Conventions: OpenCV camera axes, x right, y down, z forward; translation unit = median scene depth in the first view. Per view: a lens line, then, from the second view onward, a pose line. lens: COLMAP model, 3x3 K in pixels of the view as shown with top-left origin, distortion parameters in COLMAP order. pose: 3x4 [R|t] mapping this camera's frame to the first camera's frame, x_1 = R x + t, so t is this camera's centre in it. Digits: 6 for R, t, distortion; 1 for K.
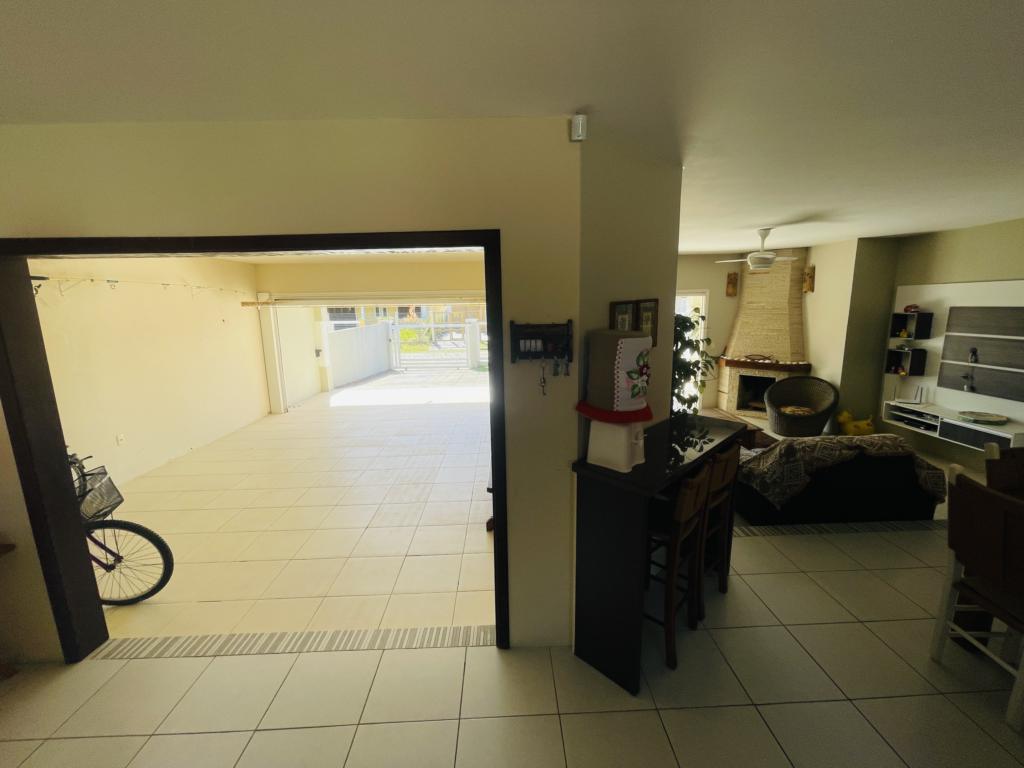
lens RADIAL K [[413.3, 0, 519.4], [0, 413.3, 377.6], [0, 0, 1]] dist [-0.006274, -0.000726]
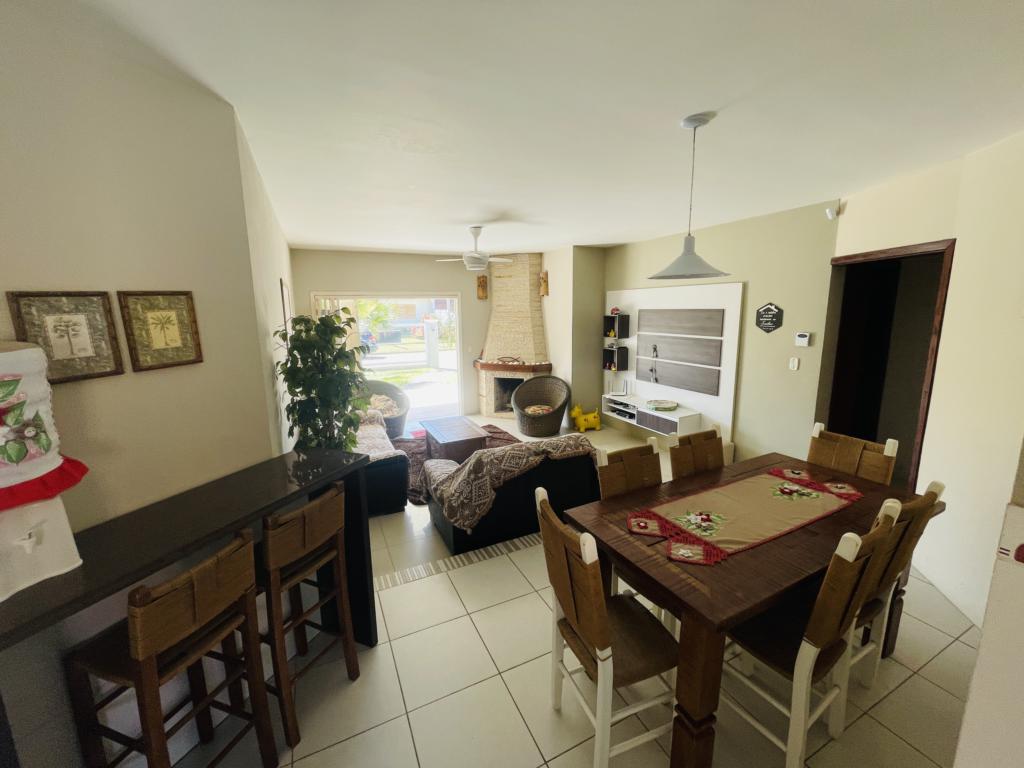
lens RADIAL K [[413.3, 0, 519.5], [0, 413.3, 380.2], [0, 0, 1]] dist [-0.006274, -0.000726]
pose [[0.910003, -0.064974, 0.409478, 0.247041], [0.066837, 0.997716, 0.009776, -0.008771], [-0.409178, 0.018472, 0.912268, 0.083934]]
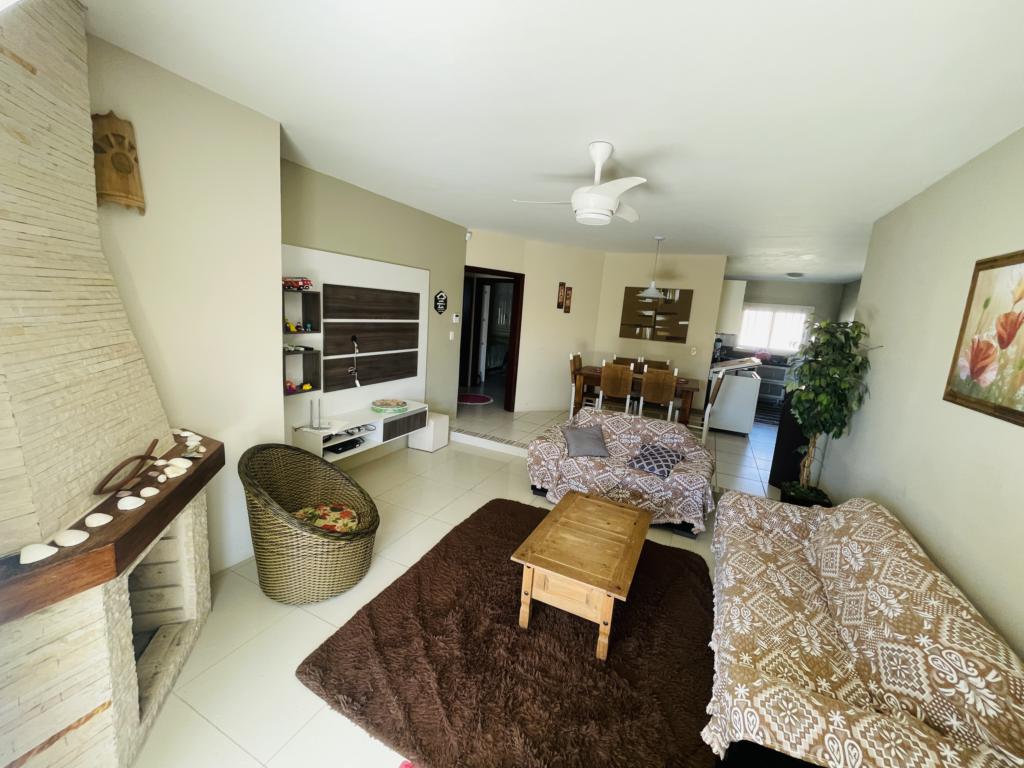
lens RADIAL K [[413.3, 0, 512.9], [0, 413.3, 380.8], [0, 0, 1]] dist [-0.006274, -0.000726]
pose [[-0.884083, -0.128519, 0.449311, 0.379098], [0.020499, 0.949852, 0.312026, -0.215532], [-0.466880, 0.285068, -0.837114, 1.405751]]
